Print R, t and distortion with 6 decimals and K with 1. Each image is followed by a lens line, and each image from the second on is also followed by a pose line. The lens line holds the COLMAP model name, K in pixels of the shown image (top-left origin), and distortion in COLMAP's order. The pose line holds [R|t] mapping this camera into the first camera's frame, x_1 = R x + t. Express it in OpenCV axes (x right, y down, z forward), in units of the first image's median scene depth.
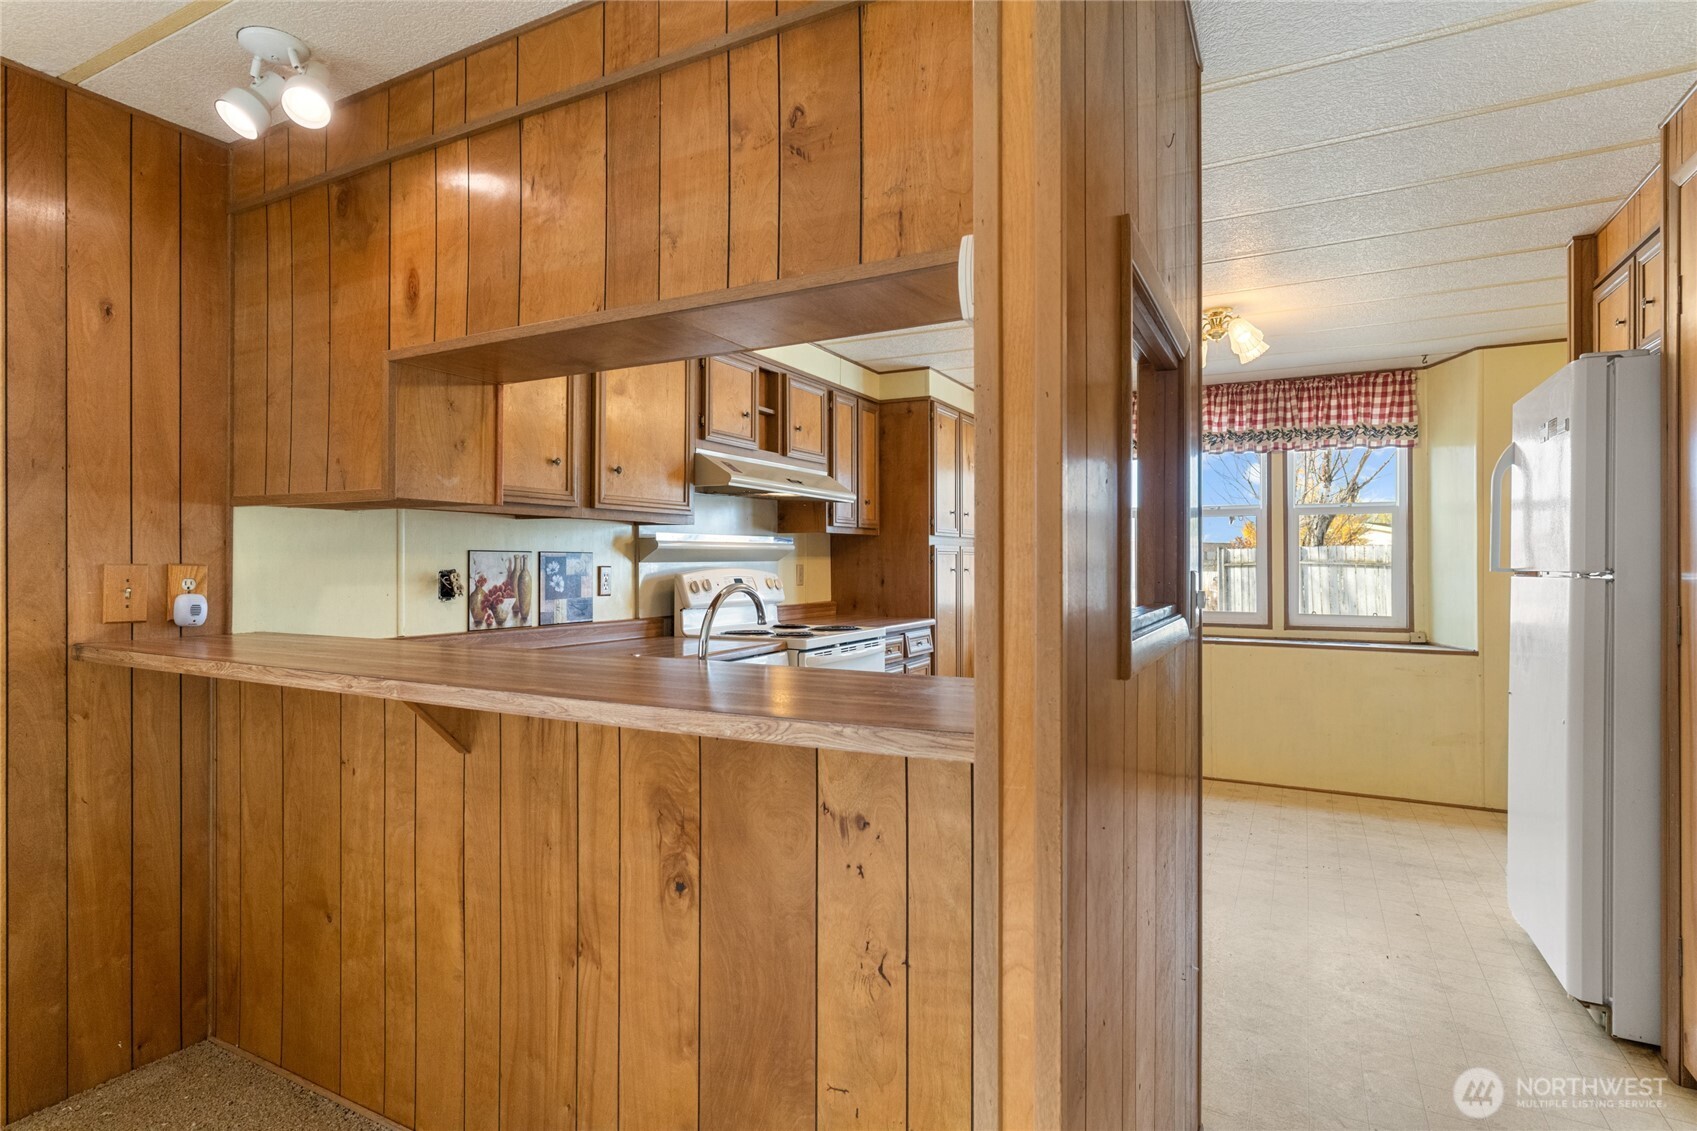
lens RADIAL K [[874.3, 0, 846.6], [0, 874.3, 553.2], [0, 0, 1]] dist [-0.009197, 0.005786]
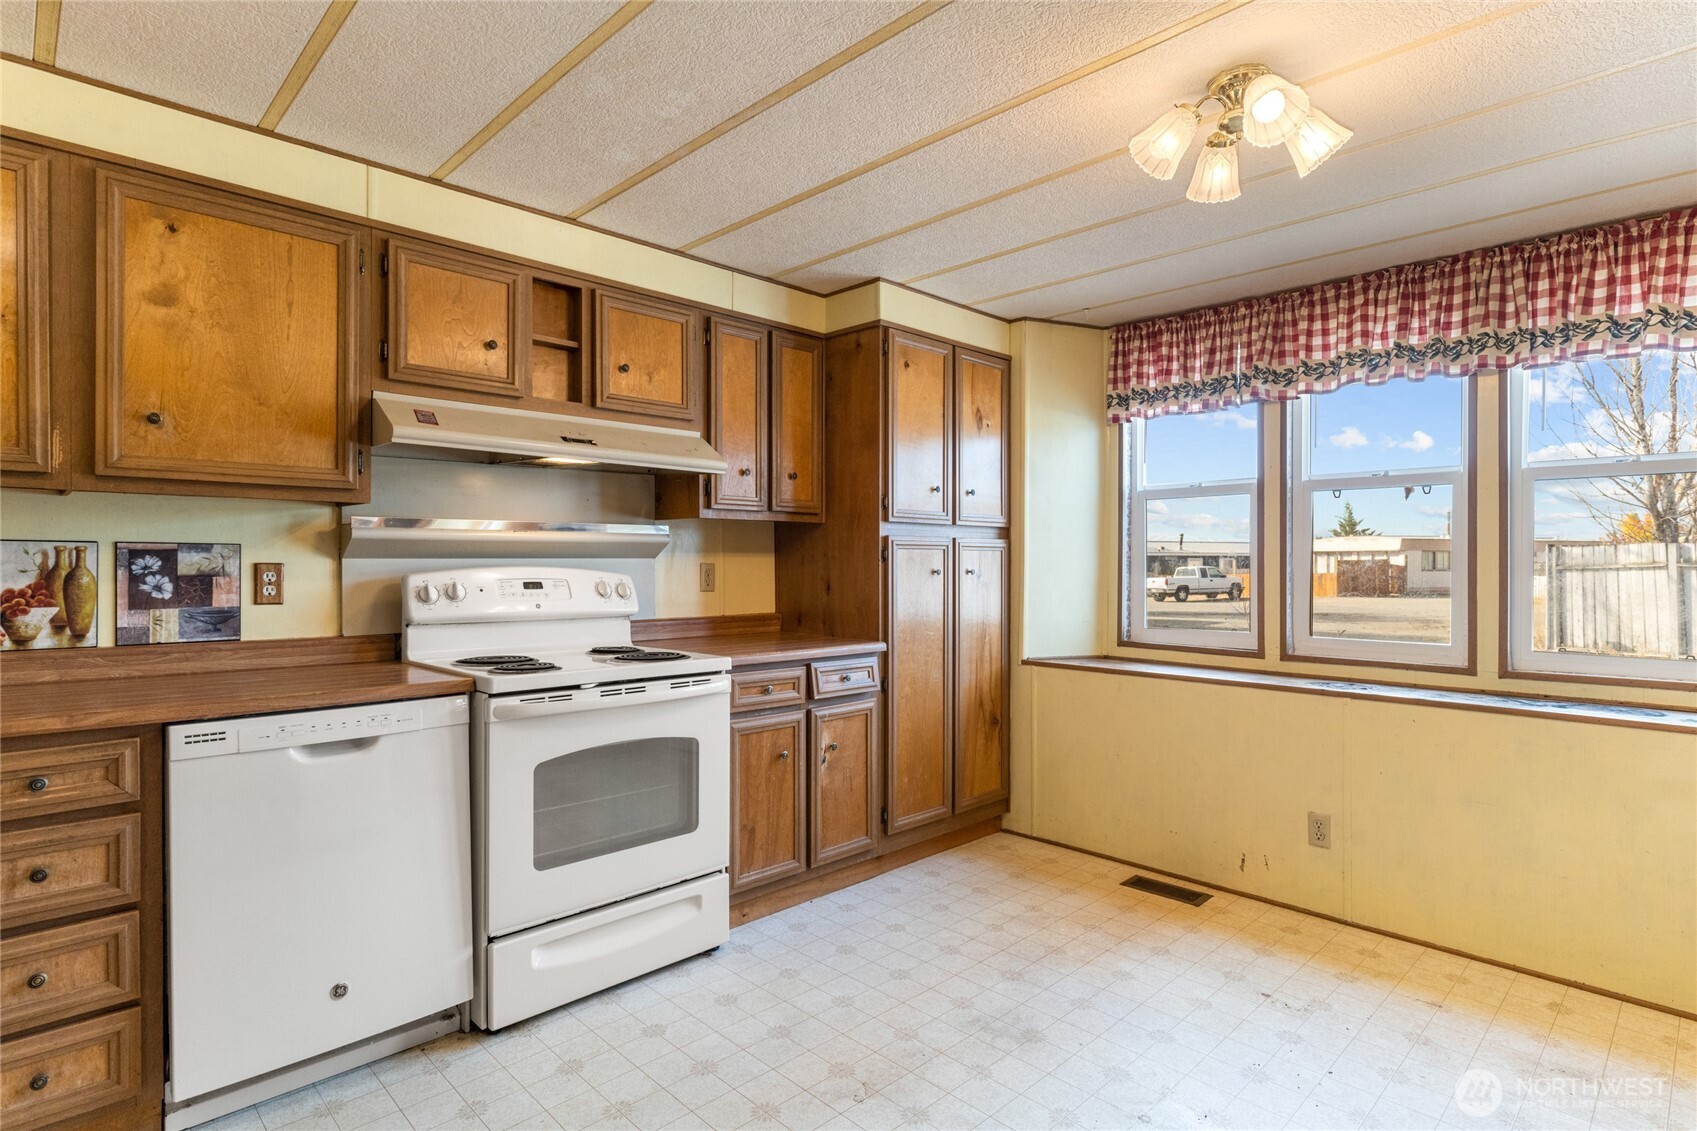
lens RADIAL K [[874.3, 0, 841.6], [0, 874.3, 565.8], [0, 0, 1]] dist [-0.009197, 0.005786]
pose [[0.951482, 0.003713, -0.307682, 0.301825], [0.000049, 0.999925, 0.012221, 0.006359], [0.307704, -0.011643, 0.951411, 0.358882]]
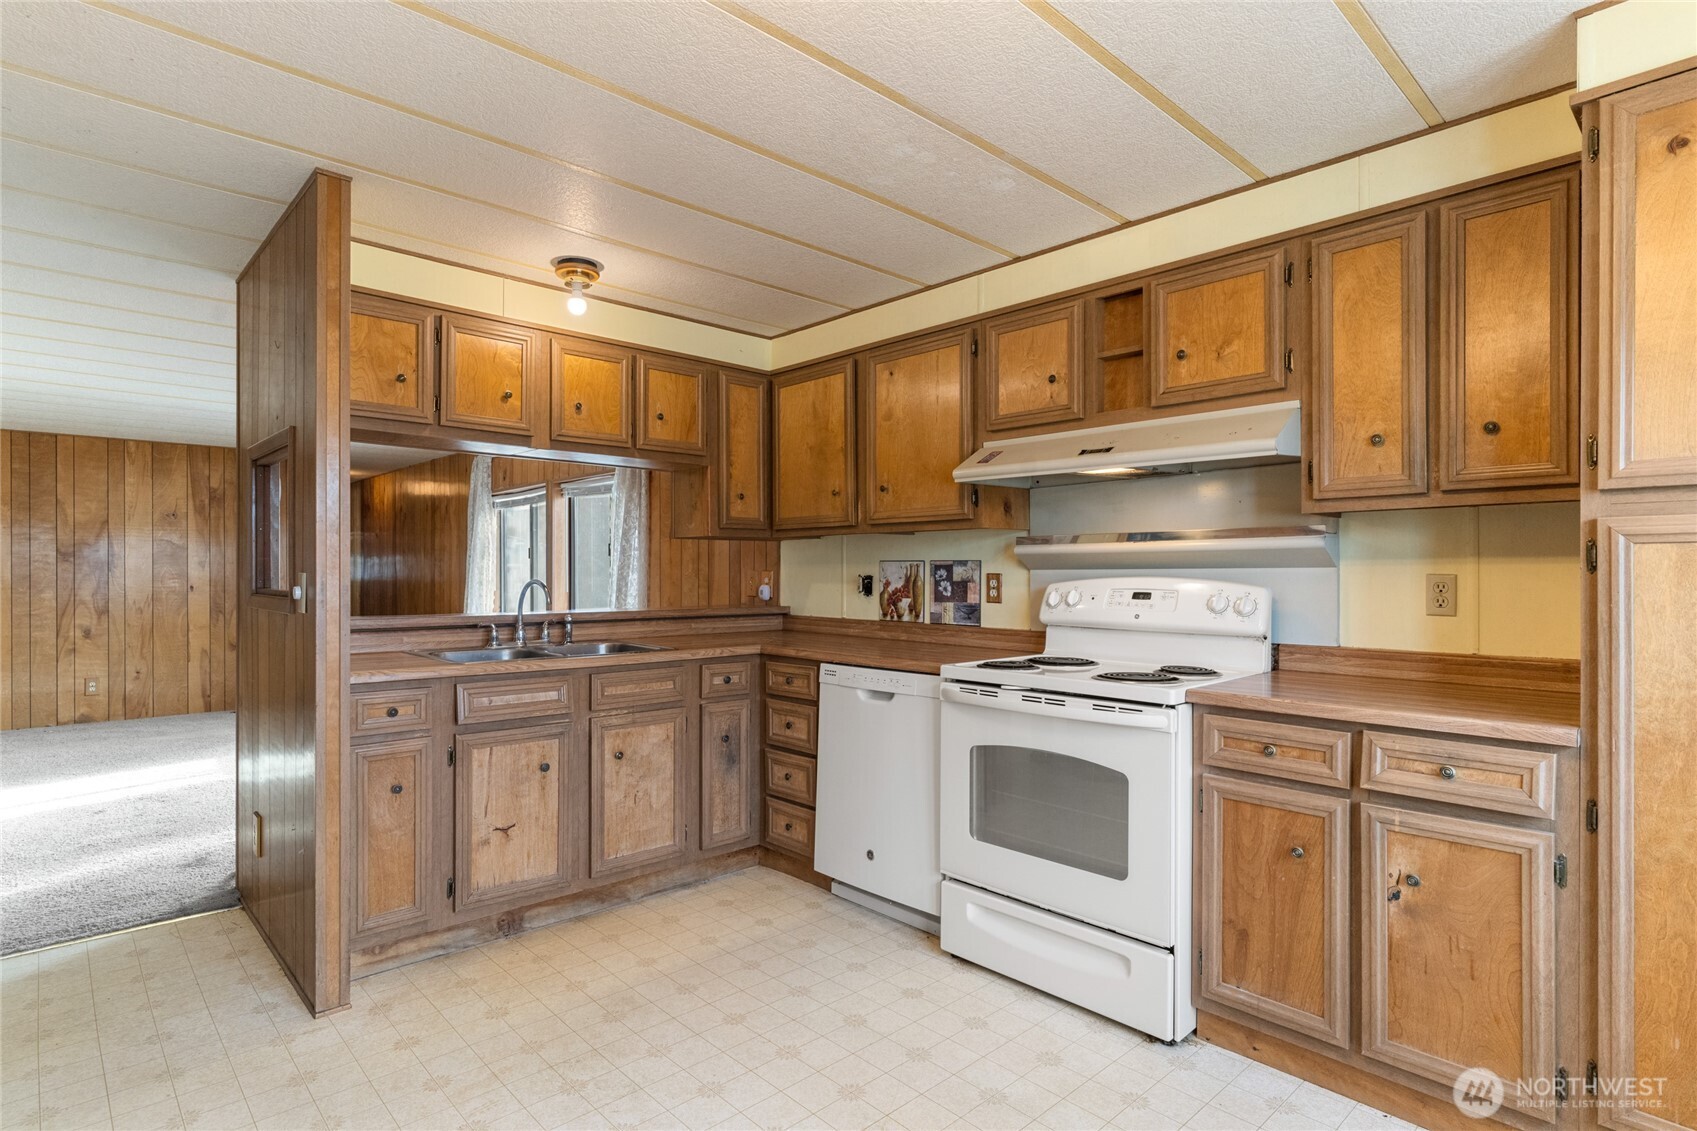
lens RADIAL K [[874.3, 0, 849.8], [0, 874.3, 575.6], [0, 0, 1]] dist [-0.009197, 0.005786]
pose [[-0.327264, 0.002644, -0.944929, 0.564948], [0.006088, 0.999981, 0.000690, 0.011908], [0.944913, -0.005527, -0.327274, 0.906733]]
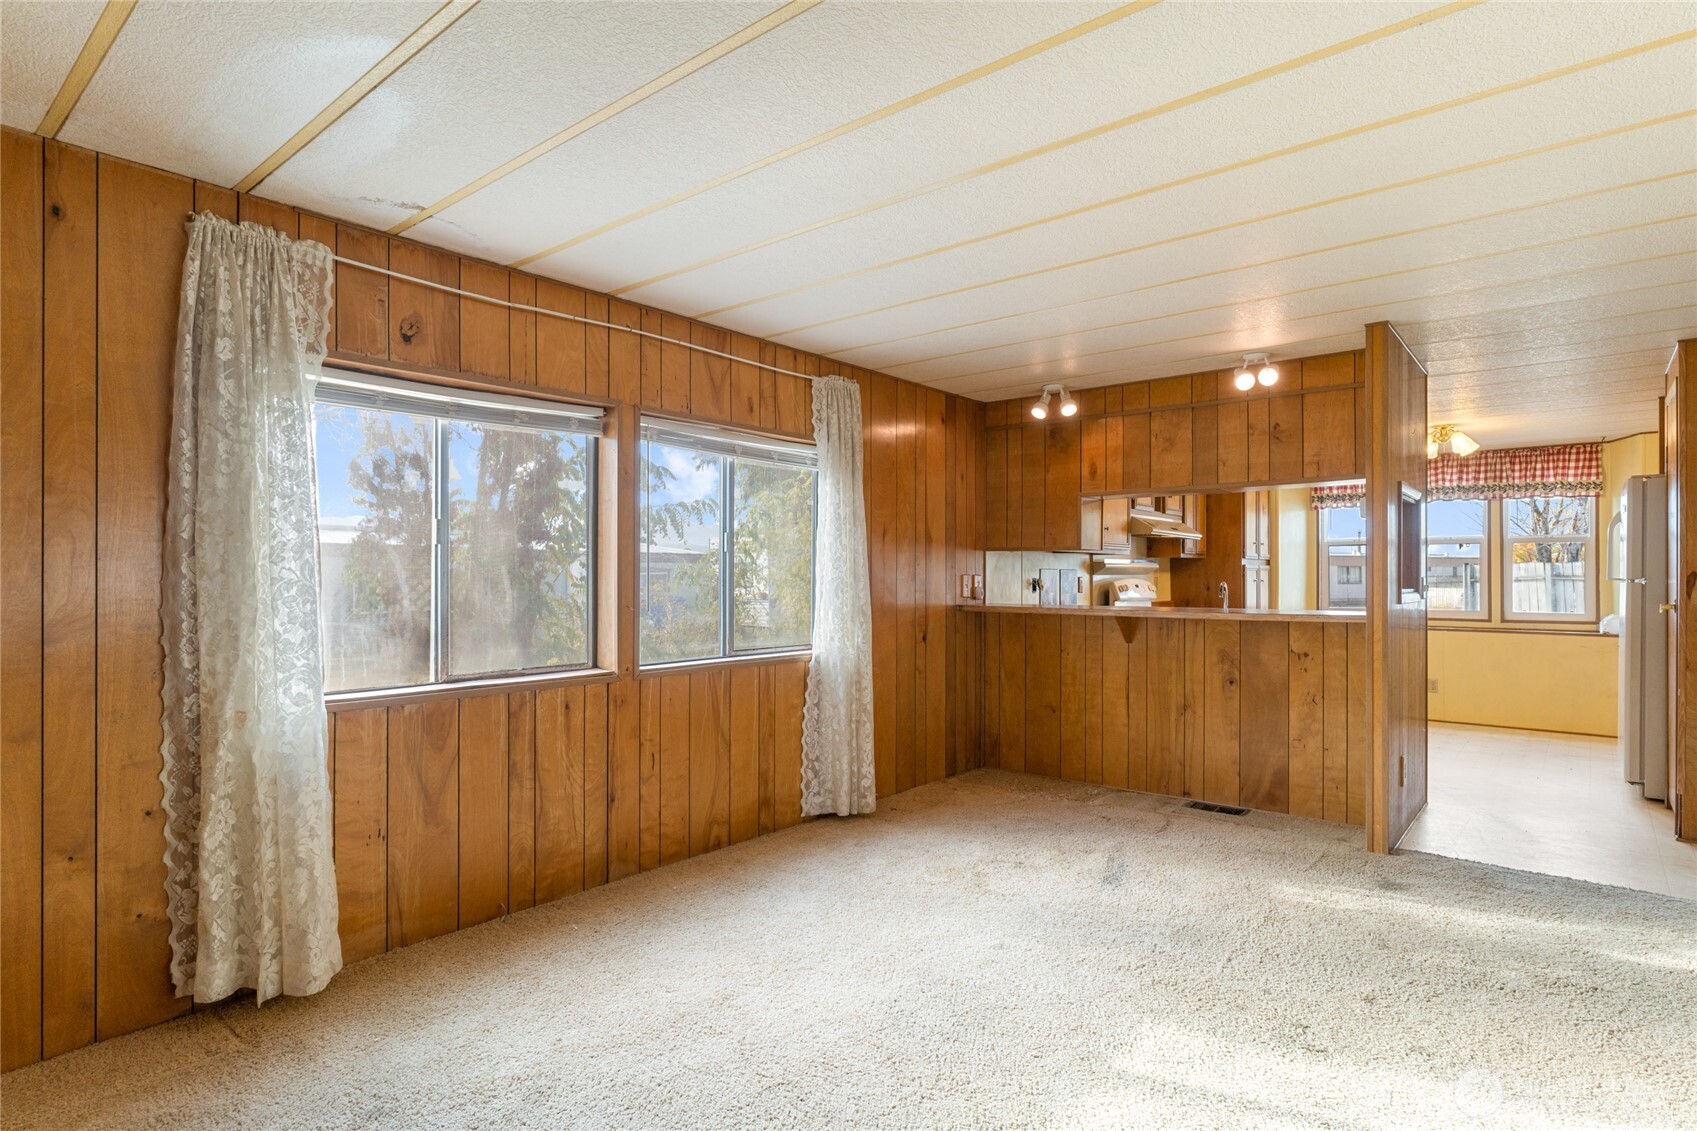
lens RADIAL K [[874.3, 0, 858.1], [0, 874.3, 567.9], [0, 0, 1]] dist [-0.009197, 0.005786]
pose [[0.977671, -0.000086, -0.210142, -0.269628], [-0.000166, 0.999999, -0.001183, -0.001970], [0.210142, 0.001192, 0.977670, -0.725961]]
